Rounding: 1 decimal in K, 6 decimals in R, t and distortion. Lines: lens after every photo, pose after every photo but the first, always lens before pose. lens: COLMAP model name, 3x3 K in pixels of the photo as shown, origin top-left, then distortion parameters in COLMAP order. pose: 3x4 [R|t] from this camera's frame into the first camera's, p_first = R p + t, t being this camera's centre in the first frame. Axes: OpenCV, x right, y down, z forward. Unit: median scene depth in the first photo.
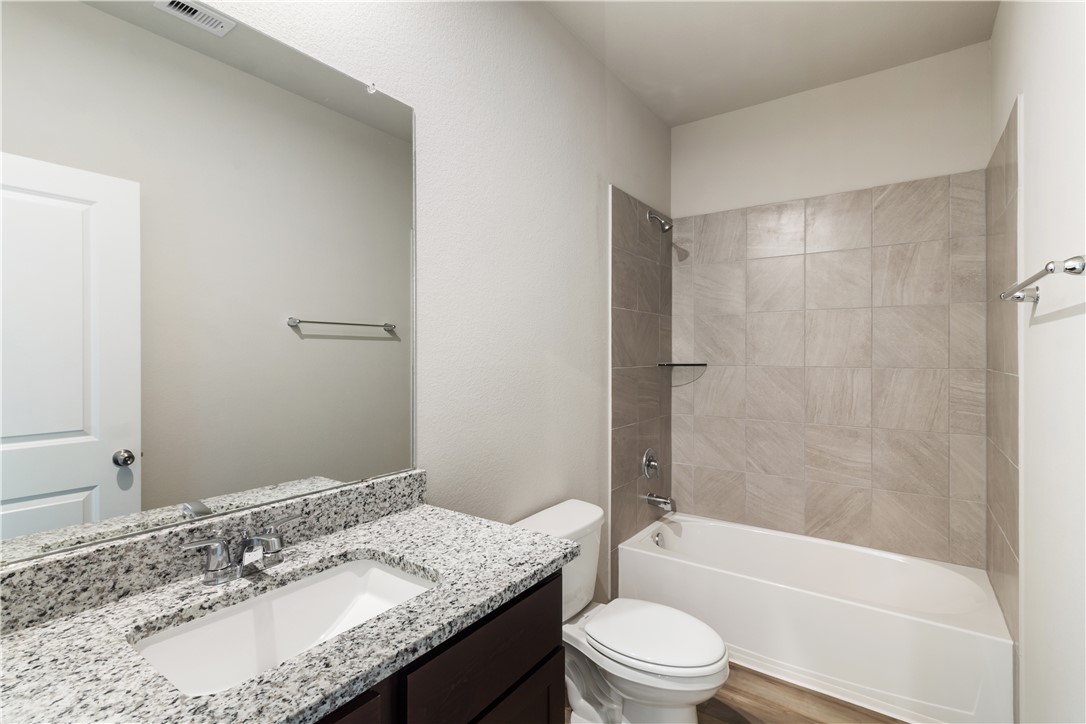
lens RADIAL K [[511.5, 0, 547.7], [0, 511.5, 361.4], [0, 0, 1]] dist [0.001803, 0.000232]
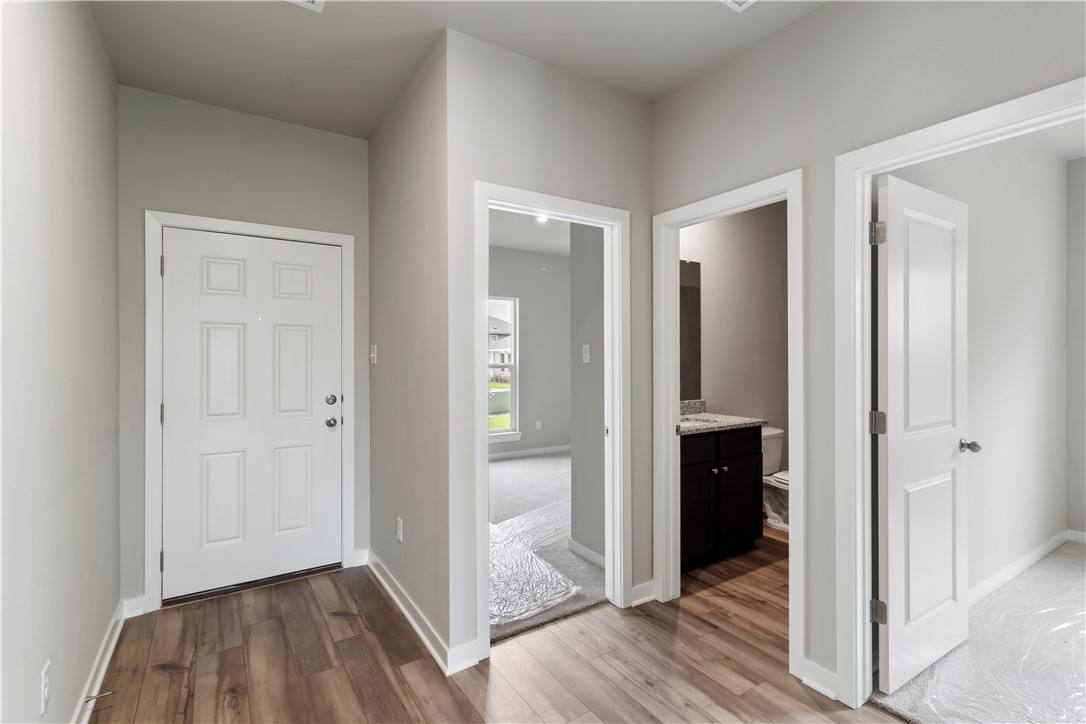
lens RADIAL K [[511.5, 0, 547.7], [0, 511.5, 361.4], [0, 0, 1]] dist [0.001803, 0.000232]
pose [[0.930135, -0.004327, -0.367193, -0.025197], [0.003290, 0.999989, -0.003450, 0.019167], [0.367204, 0.002000, 0.930138, -1.606826]]
